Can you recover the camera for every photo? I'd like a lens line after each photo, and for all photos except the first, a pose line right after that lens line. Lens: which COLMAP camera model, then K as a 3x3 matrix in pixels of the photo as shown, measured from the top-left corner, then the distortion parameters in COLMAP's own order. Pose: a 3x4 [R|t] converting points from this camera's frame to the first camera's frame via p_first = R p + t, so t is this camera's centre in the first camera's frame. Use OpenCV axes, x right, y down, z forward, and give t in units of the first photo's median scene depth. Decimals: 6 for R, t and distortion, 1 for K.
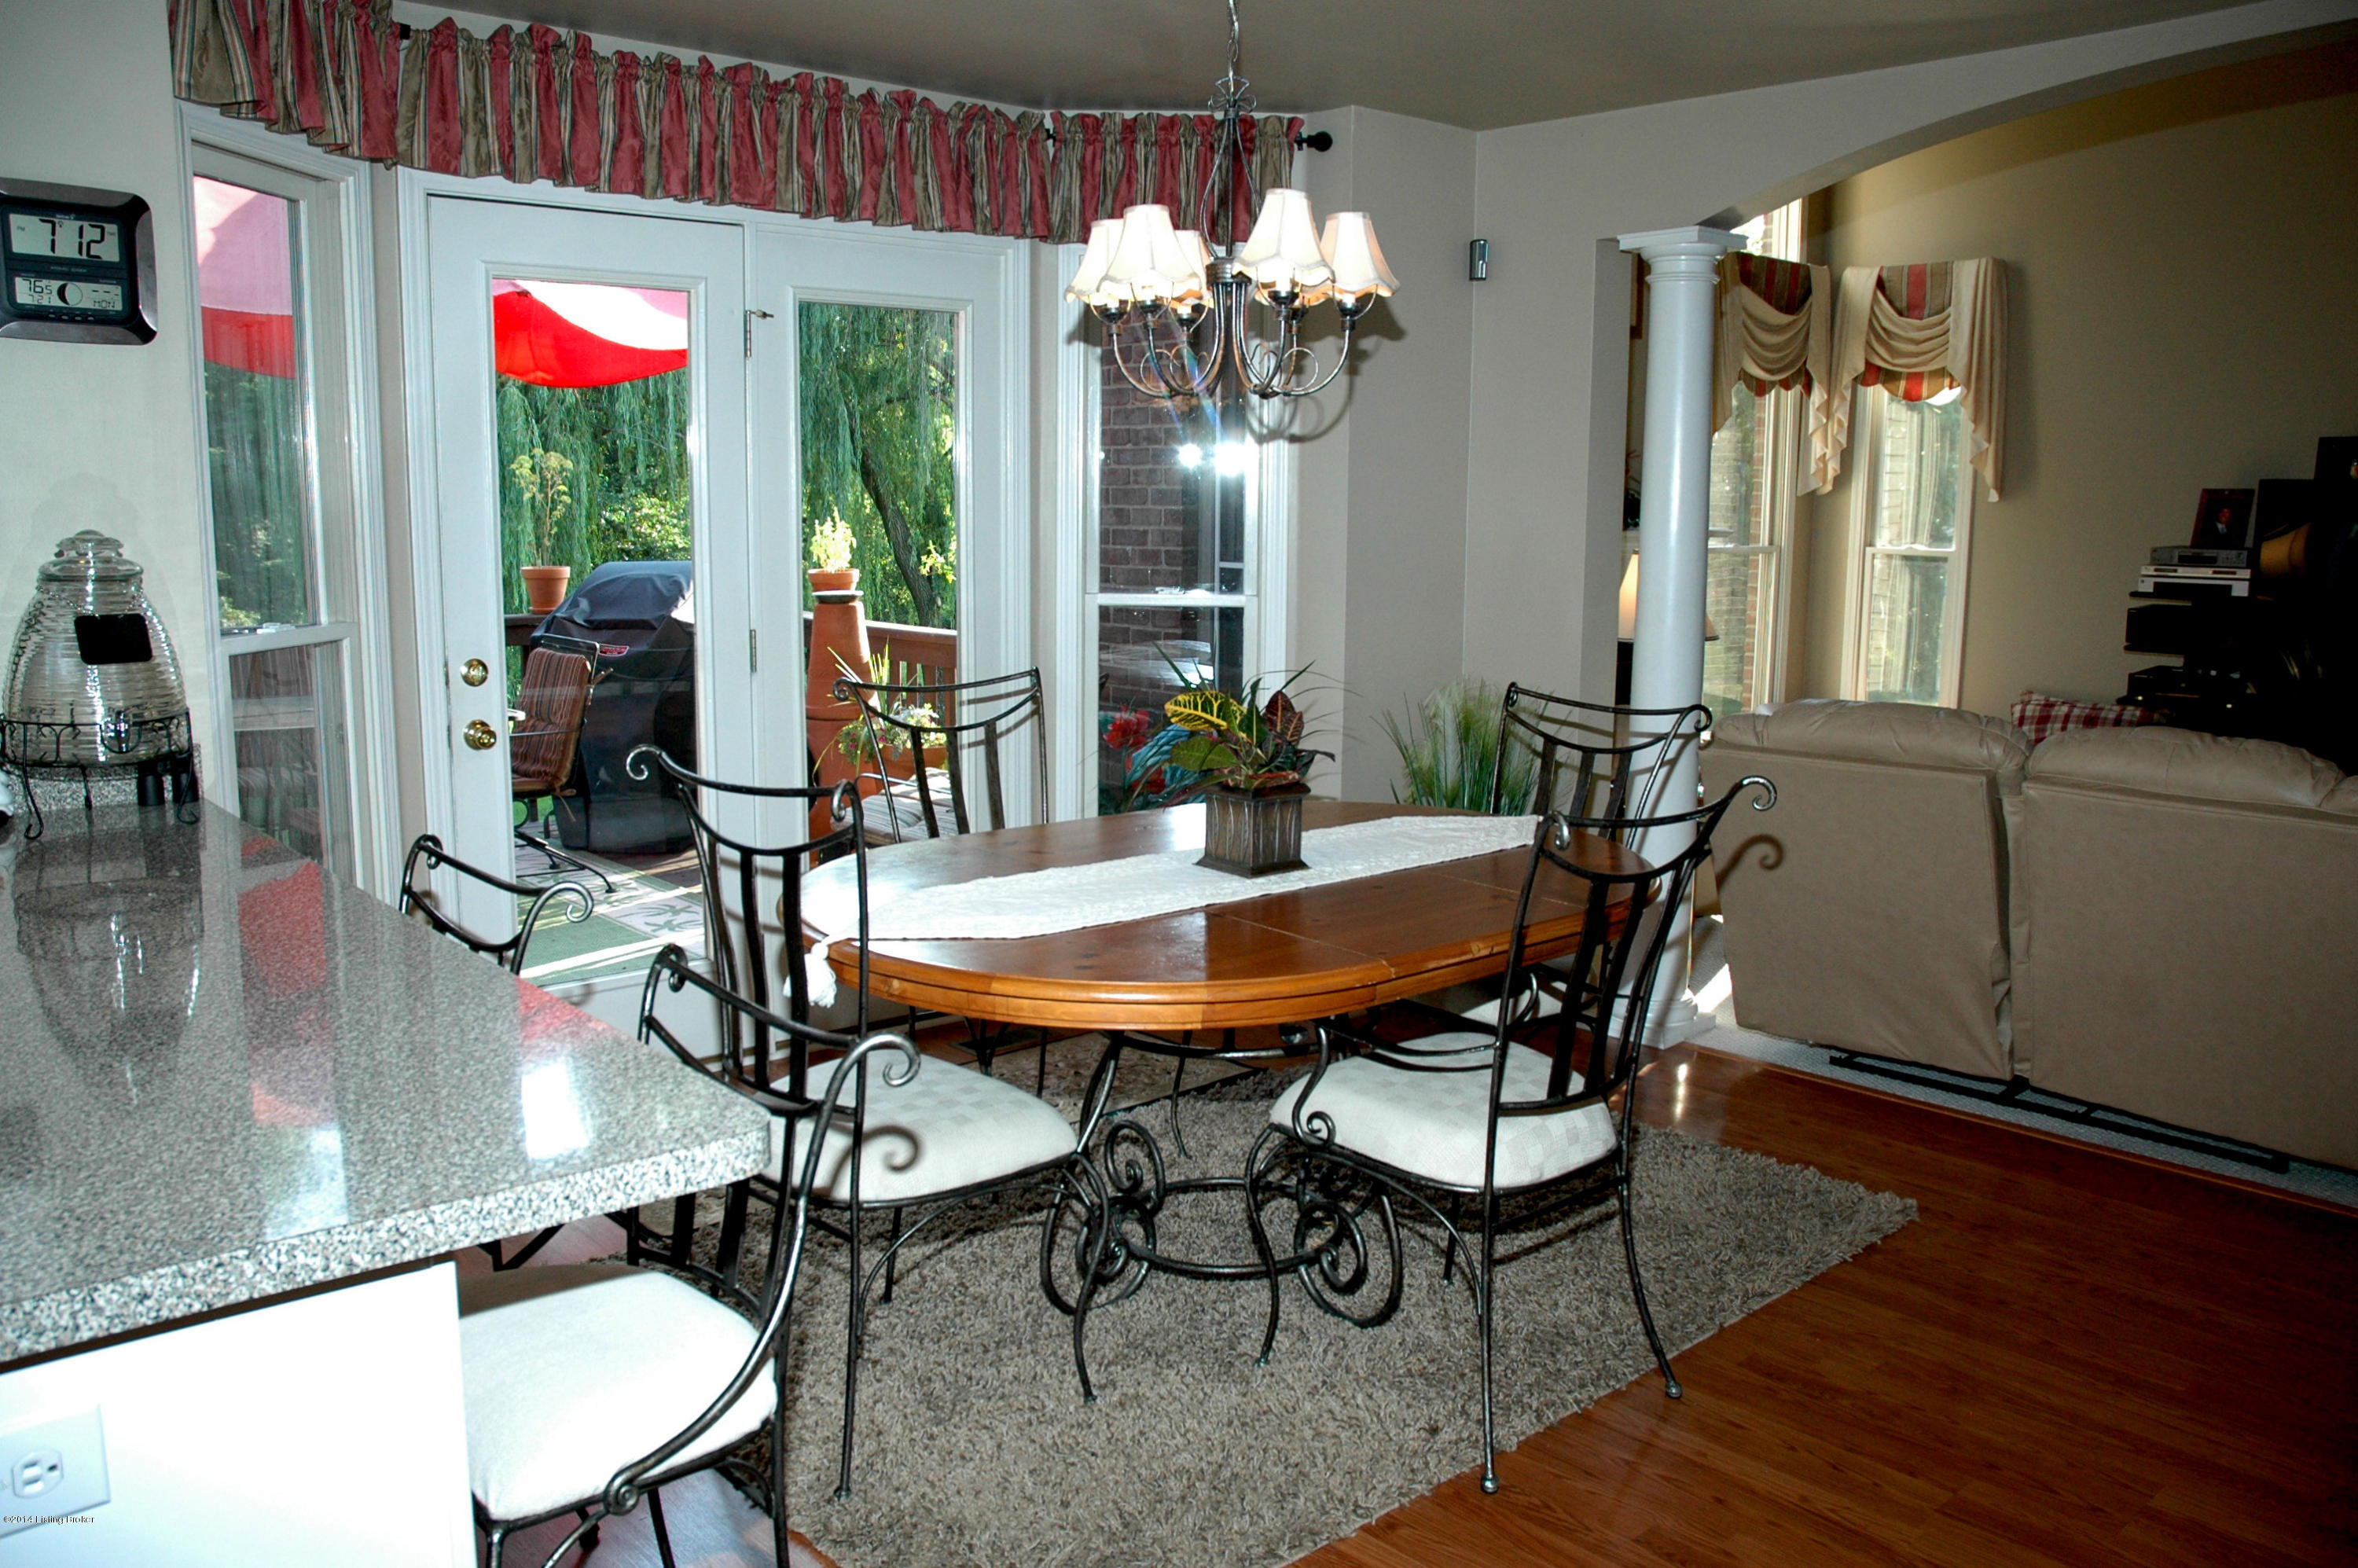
lens RADIAL K [[1835.4, 0, 1187.5], [0, 1835.4, 782.6], [0, 0, 1]] dist [-0.119197, 0.040854]
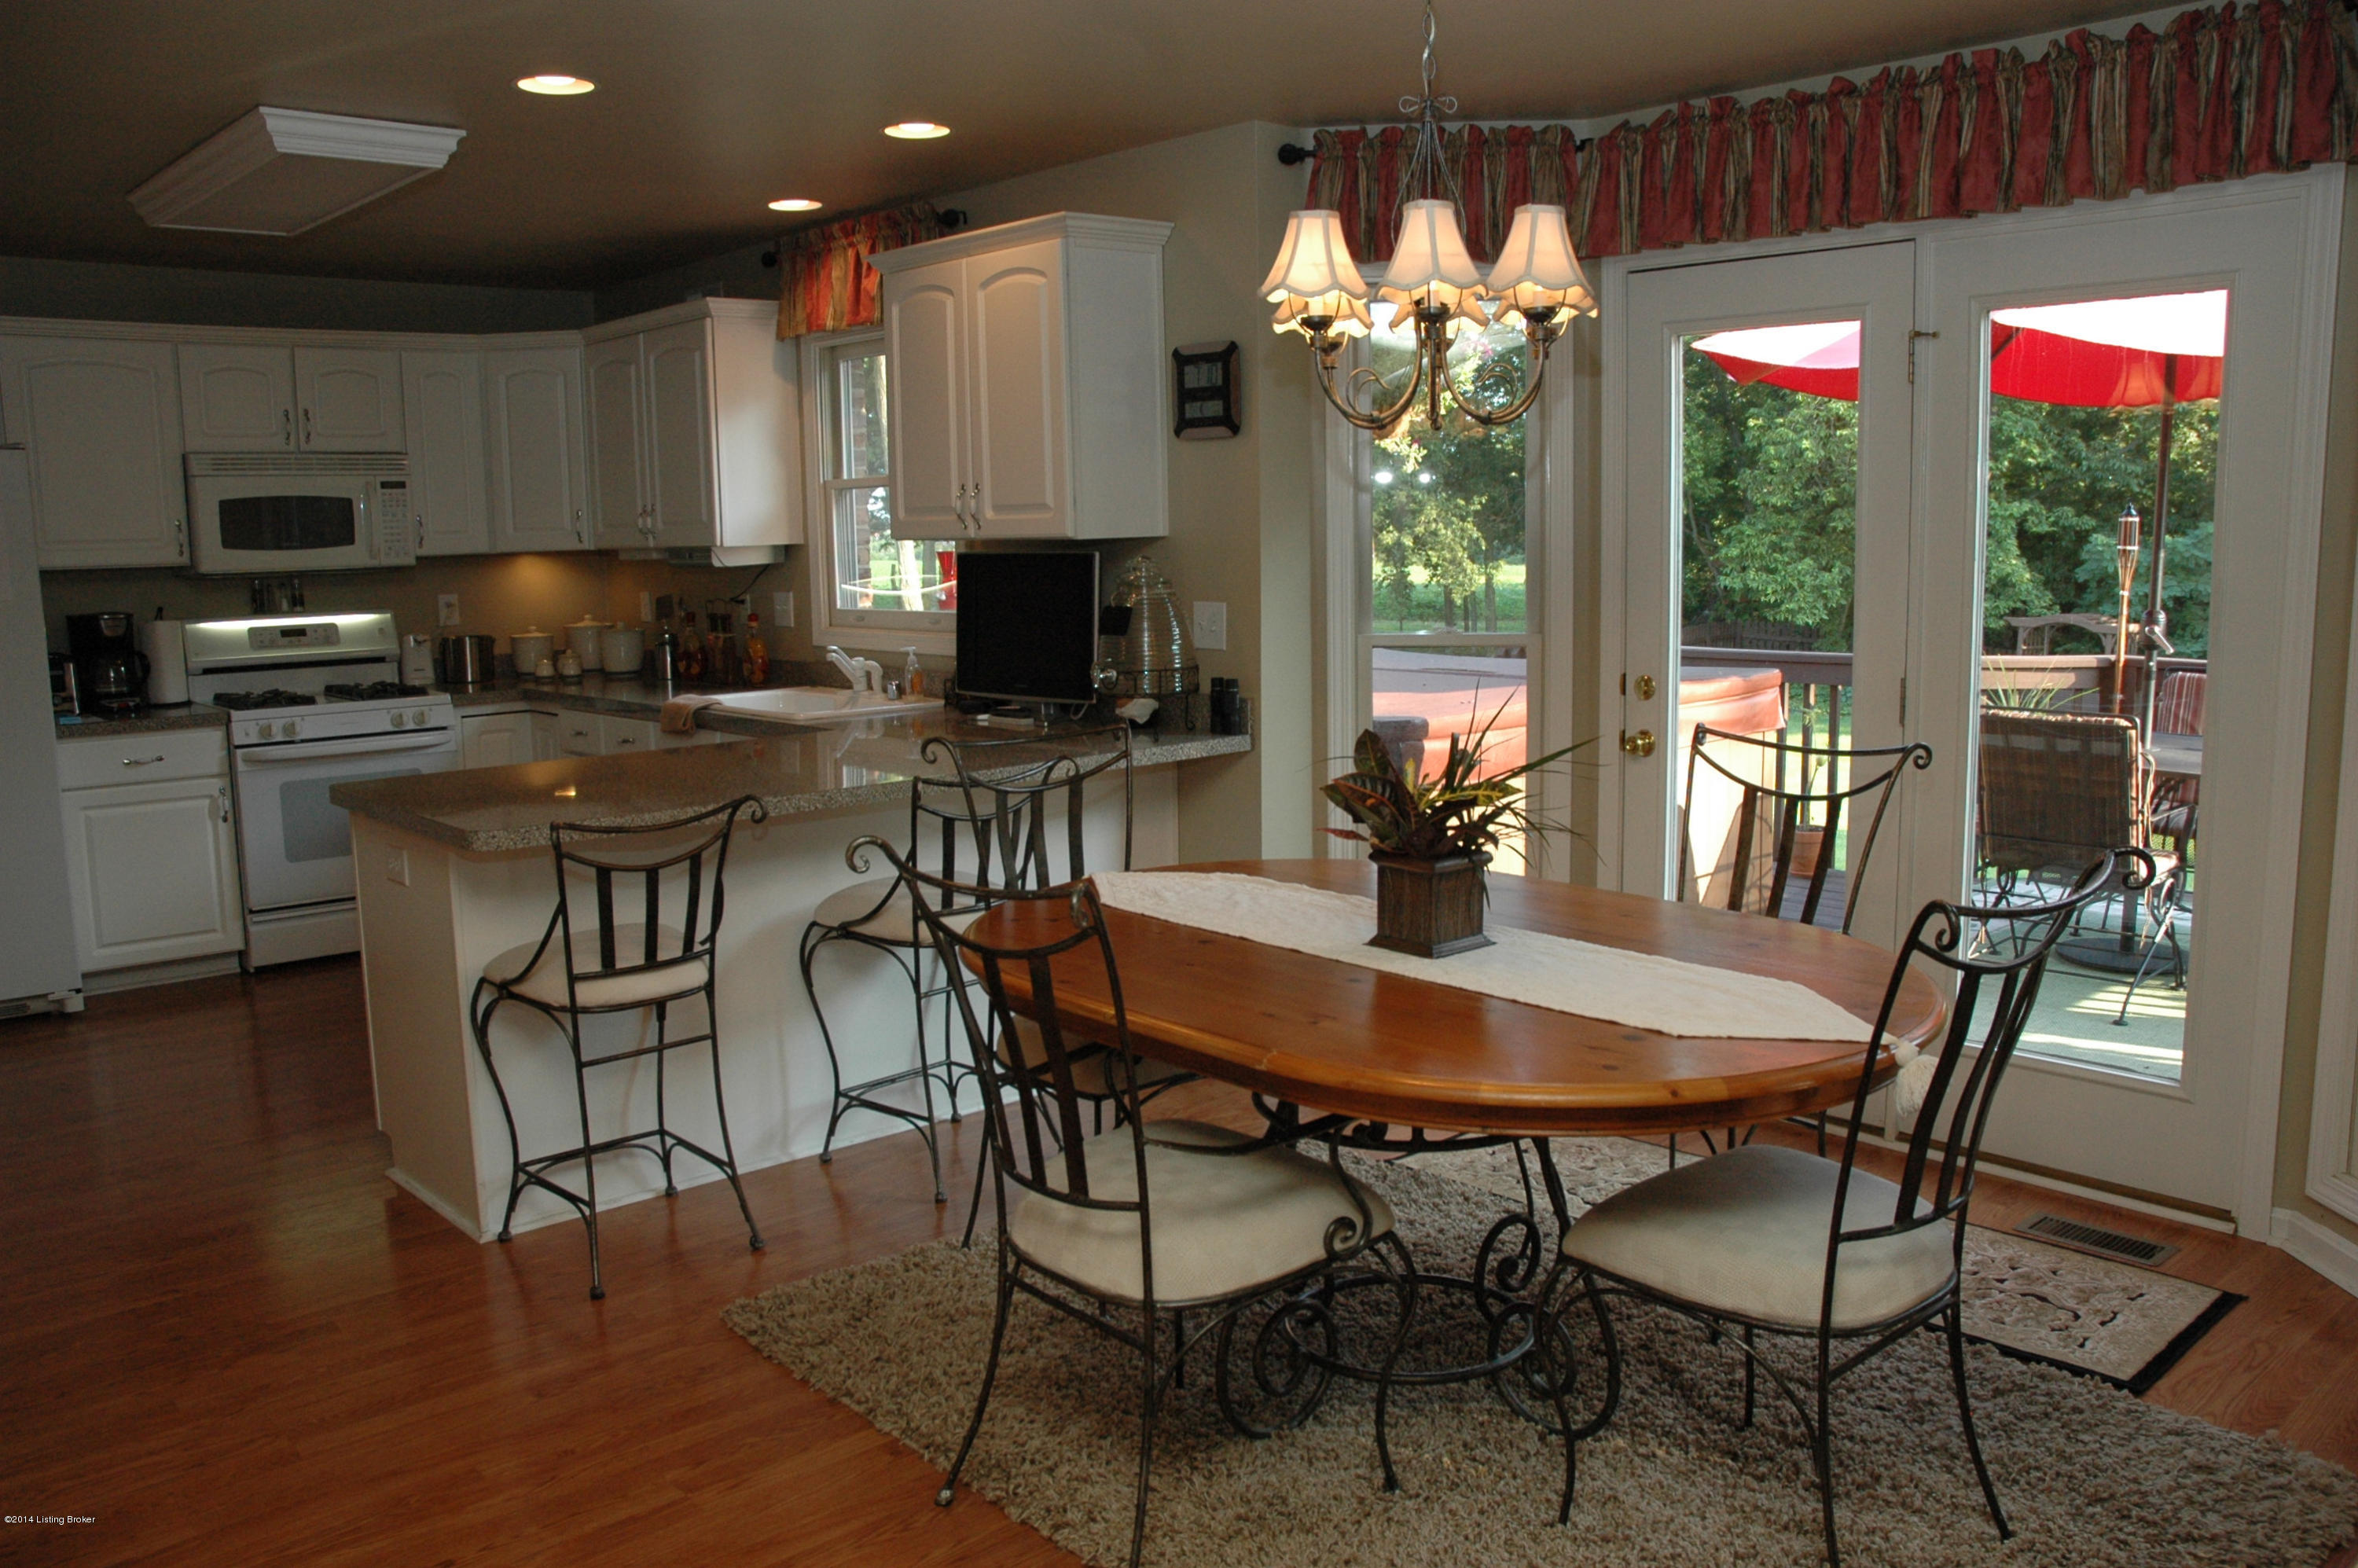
lens RADIAL K [[1835.4, 0, 1094.1], [0, 1835.4, 781.3], [0, 0, 1]] dist [-0.119197, 0.040854]
pose [[-0.047655, 0.123592, -0.991188, 0.922575], [-0.142008, 0.981398, 0.129199, -0.124909], [0.988718, 0.146914, -0.029217, 0.854761]]
